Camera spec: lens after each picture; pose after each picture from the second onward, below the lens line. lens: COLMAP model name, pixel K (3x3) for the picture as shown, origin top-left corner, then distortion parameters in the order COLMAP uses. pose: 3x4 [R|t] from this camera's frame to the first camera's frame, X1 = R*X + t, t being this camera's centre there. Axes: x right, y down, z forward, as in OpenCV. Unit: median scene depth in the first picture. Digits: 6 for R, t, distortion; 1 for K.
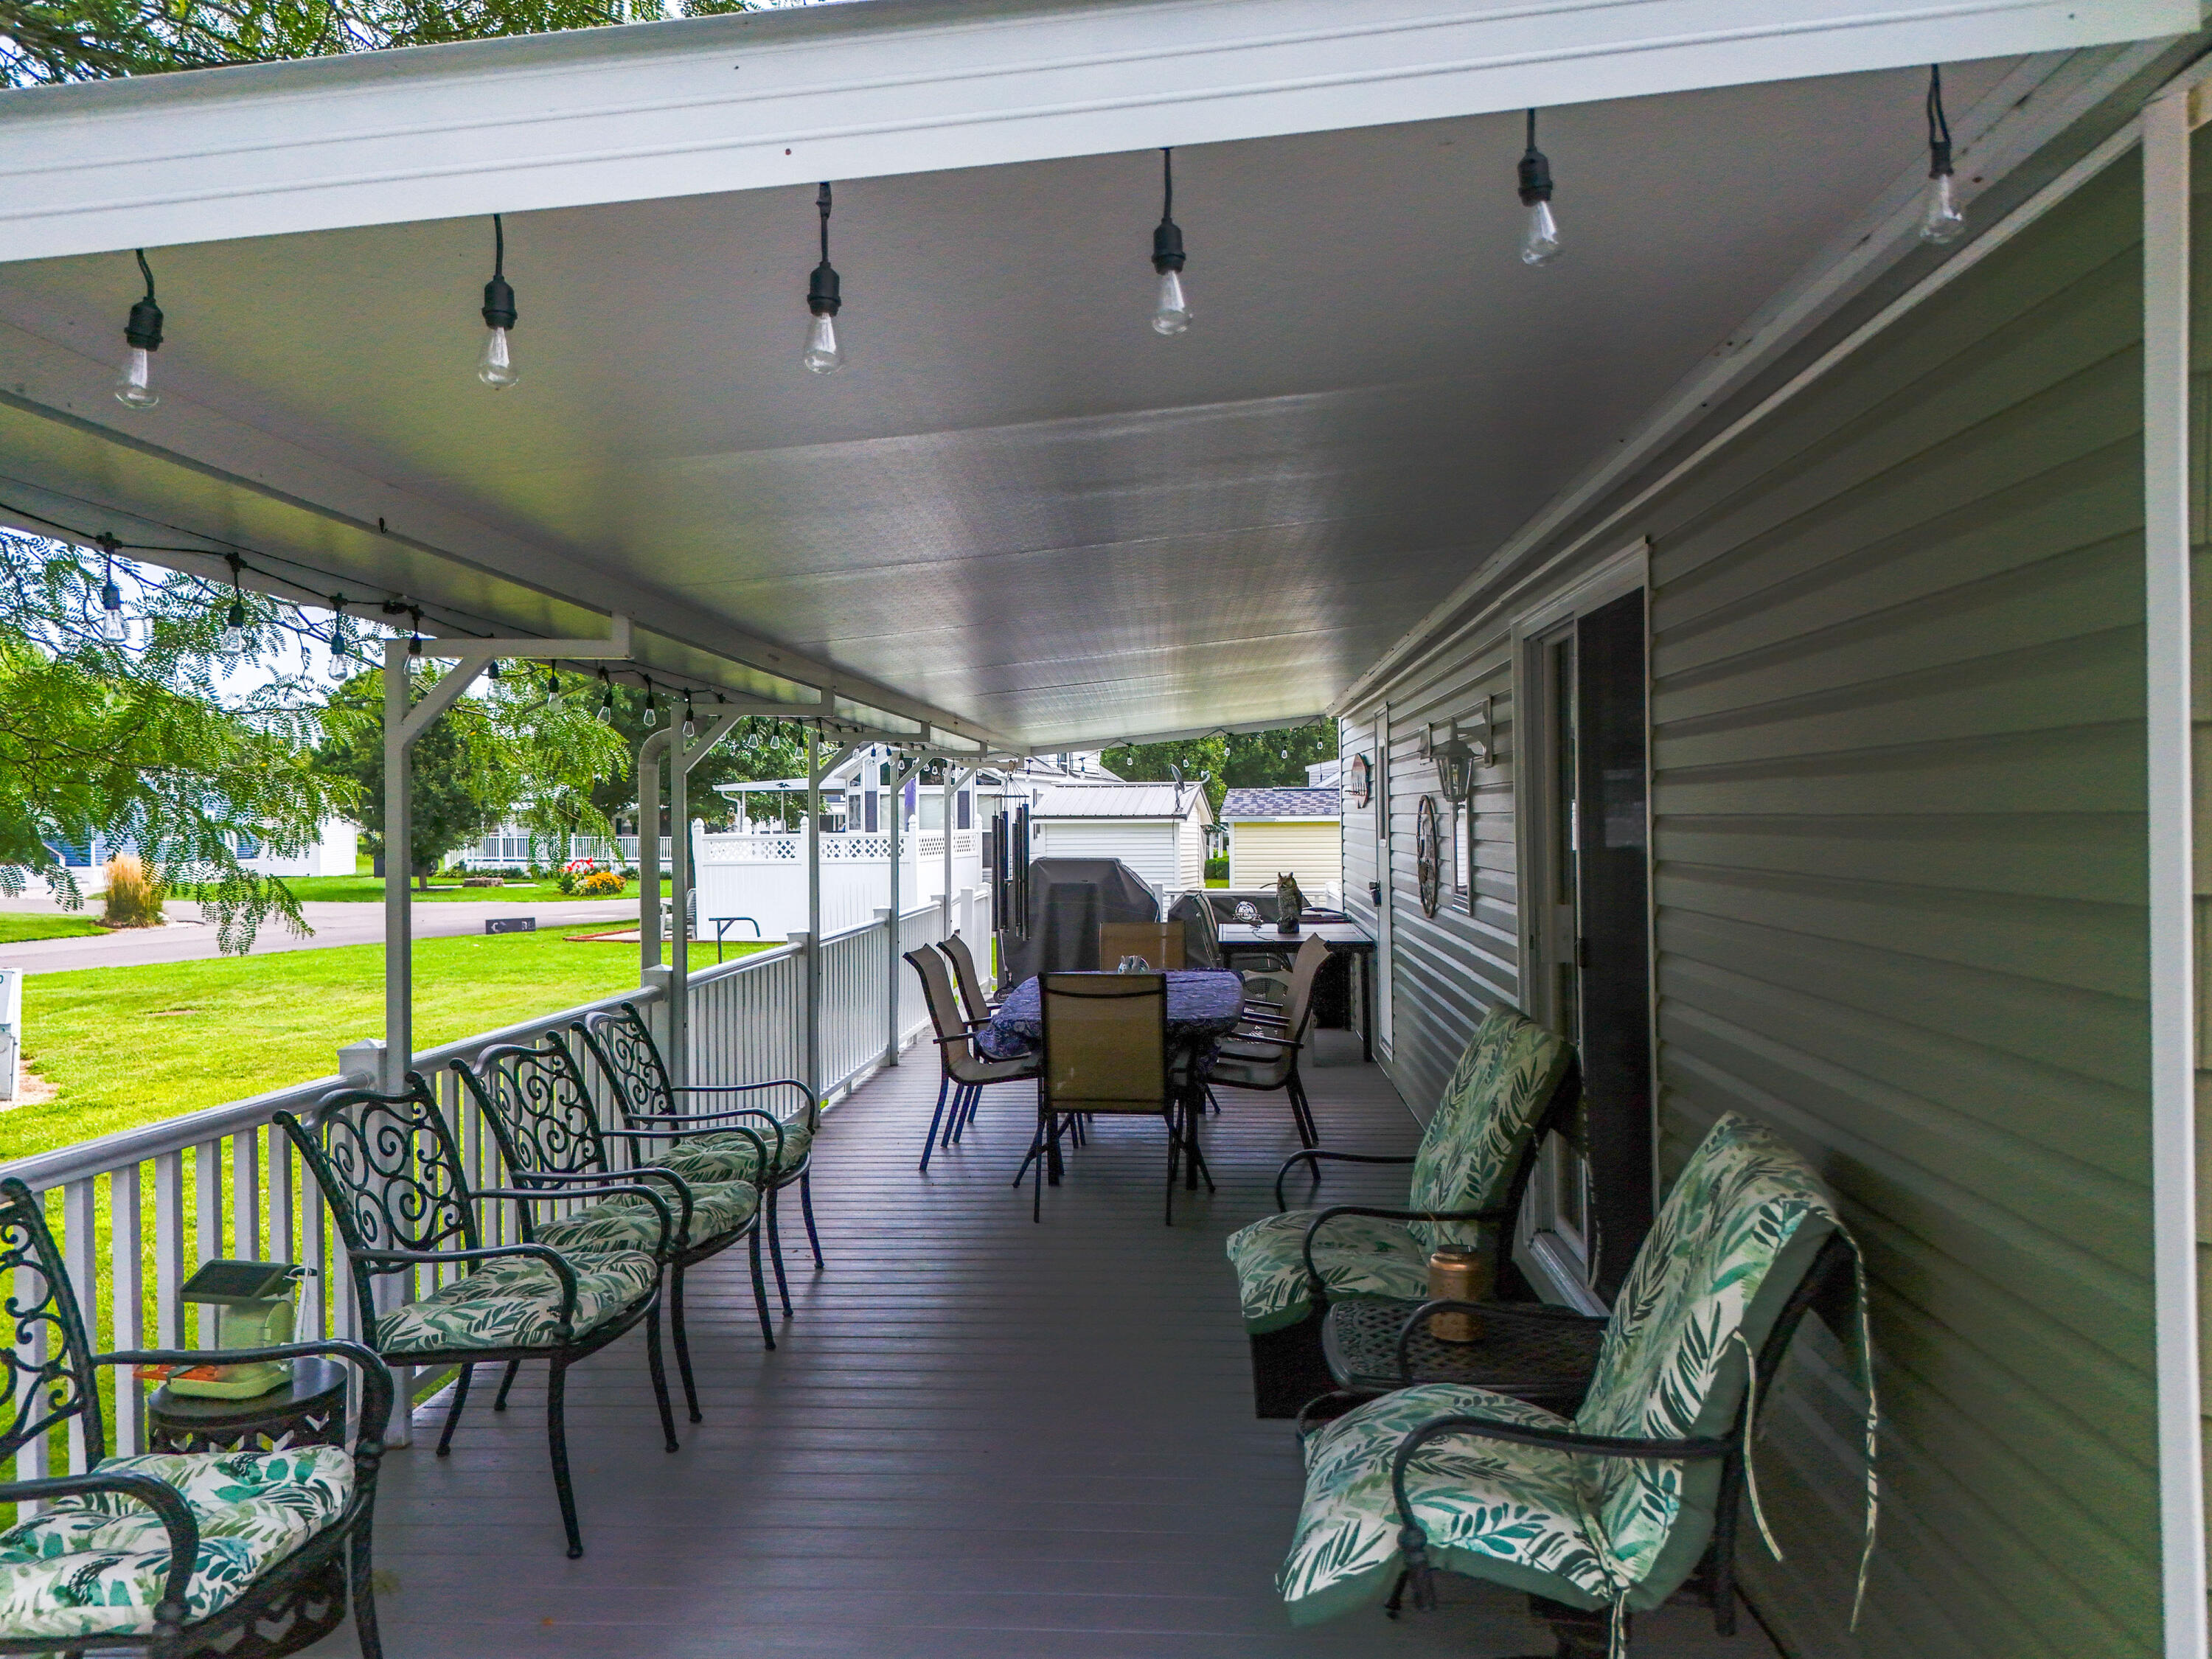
lens RADIAL K [[1647.5, 0, 1104.3], [0, 1647.5, 822.8], [0, 0, 1]] dist [0.084834, -0.100518]
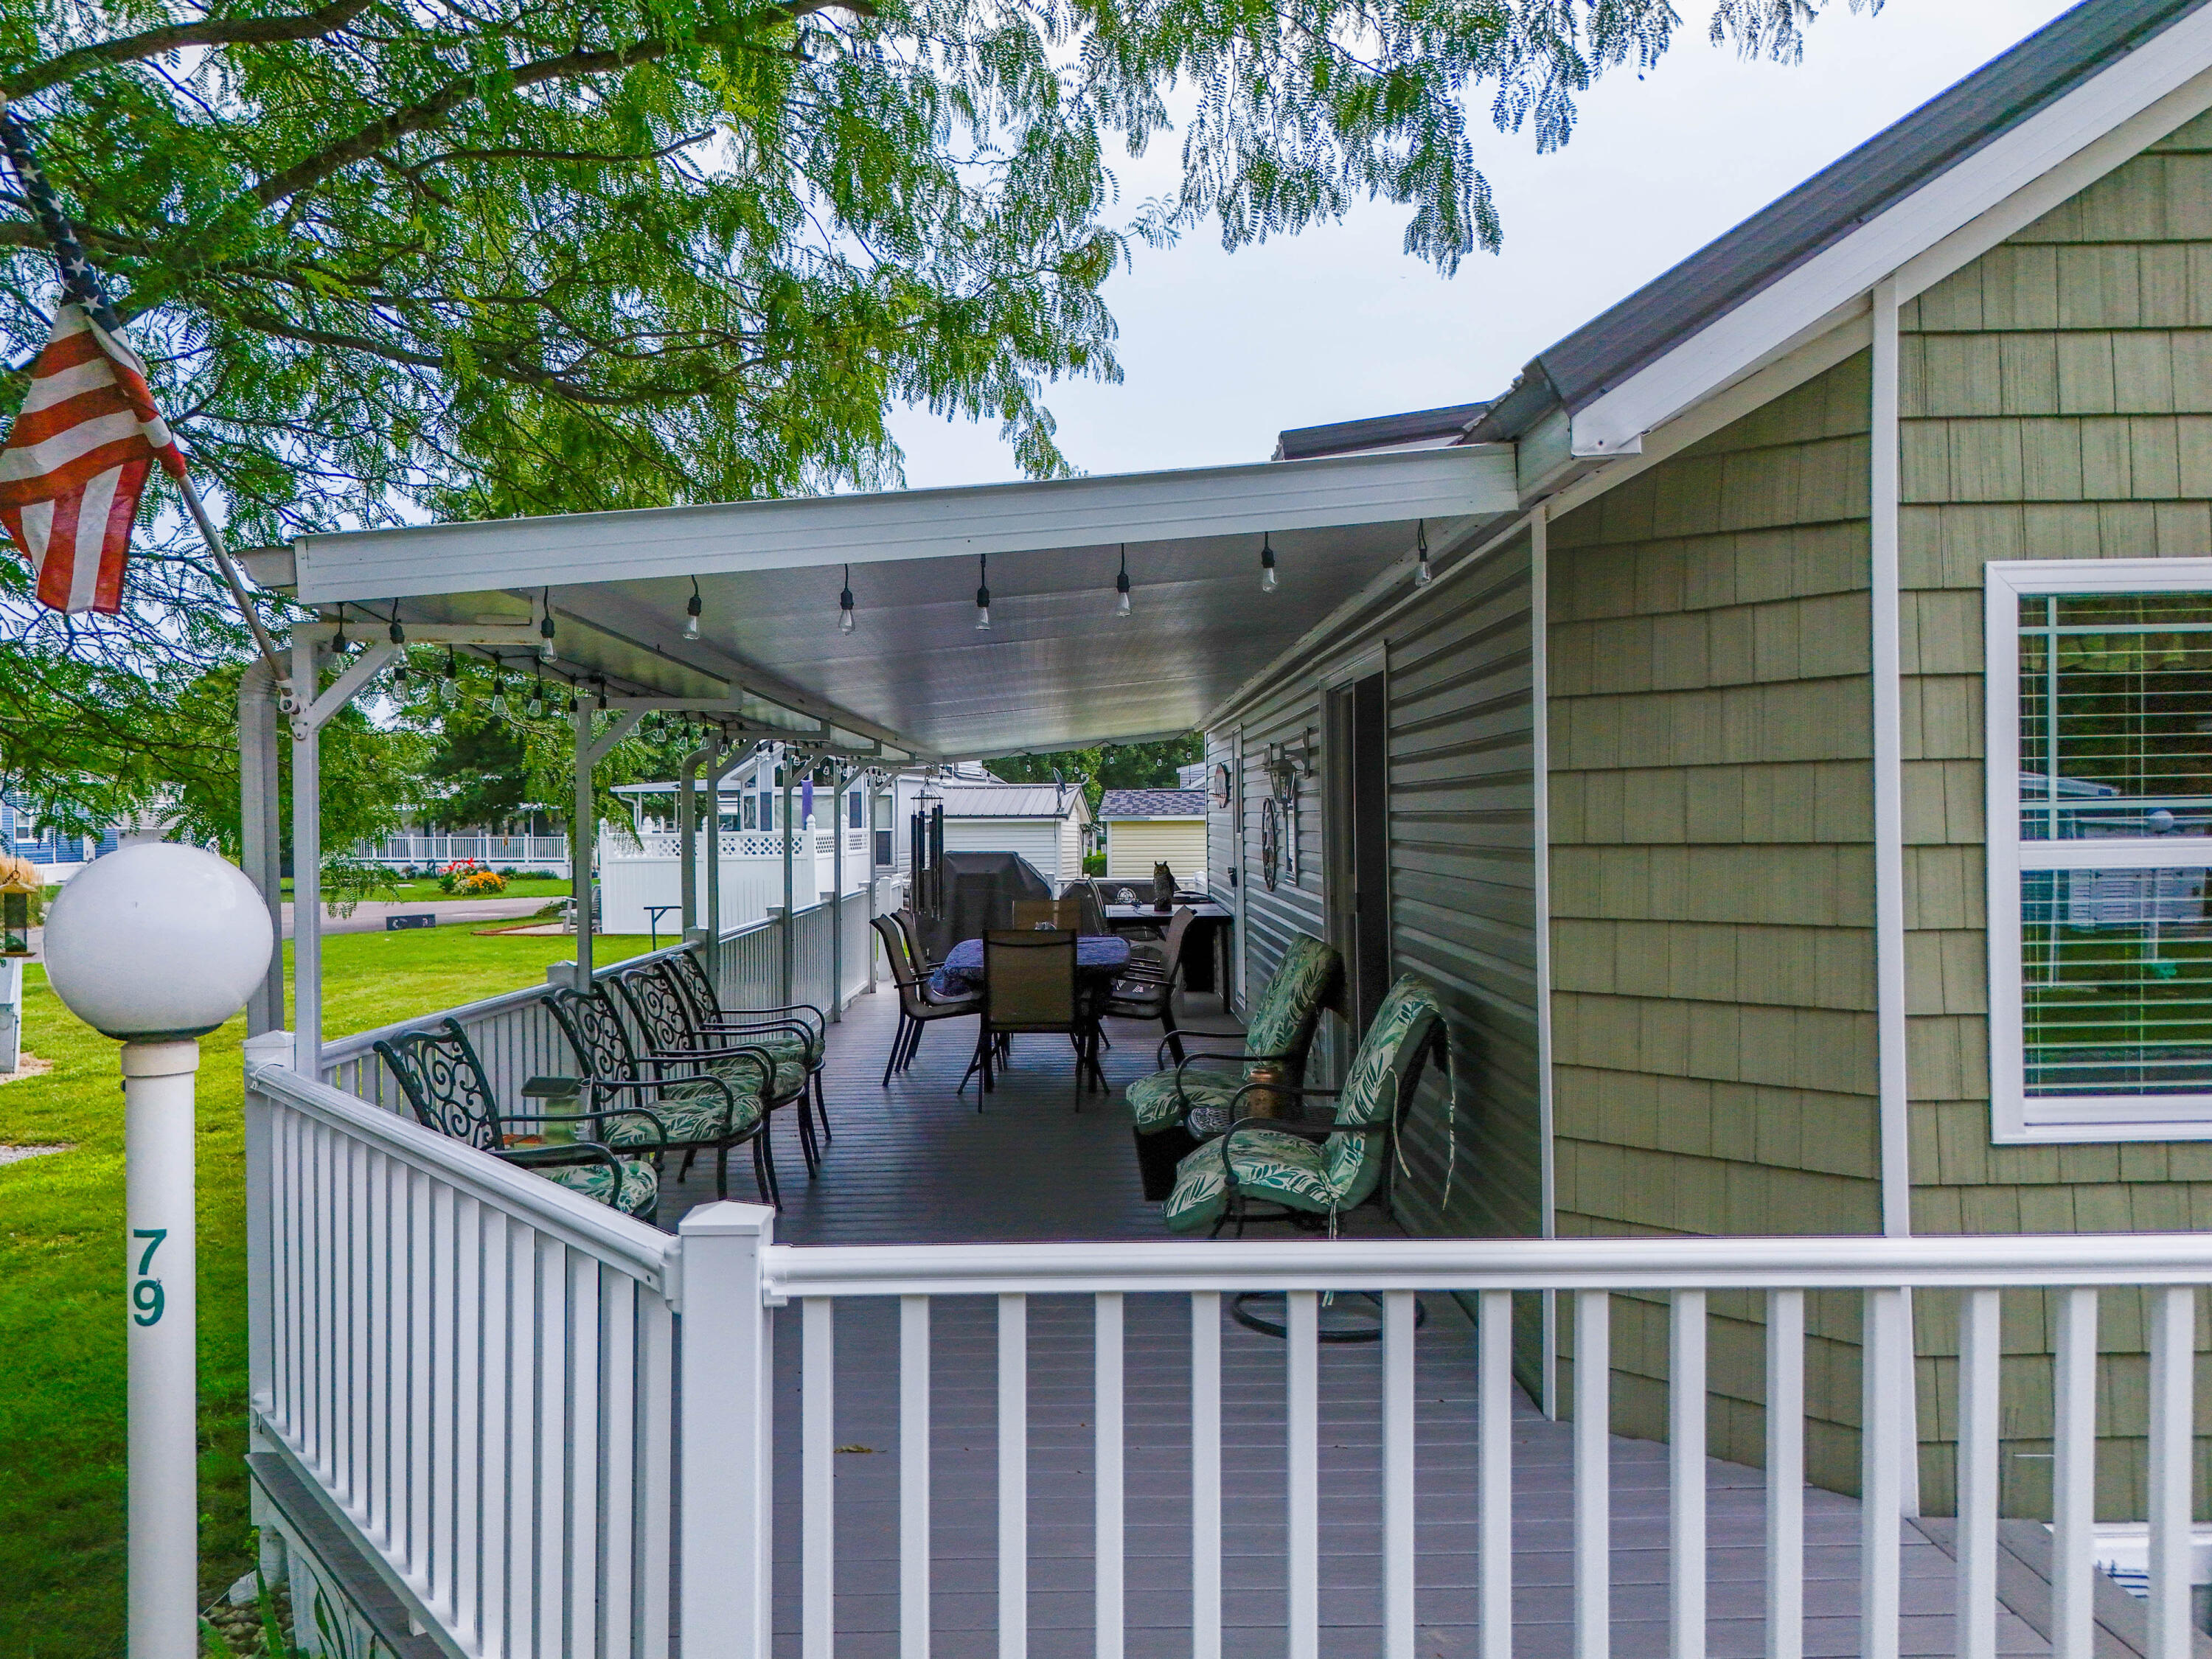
lens RADIAL K [[1647.5, 0, 1104.3], [0, 1647.5, 822.8], [0, 0, 1]] dist [0.084834, -0.100518]
pose [[0.996966, -0.001311, 0.077830, -0.030421], [0.001326, 0.999999, -0.000138, 0.002464], [-0.077830, 0.000241, 0.996967, -0.244038]]
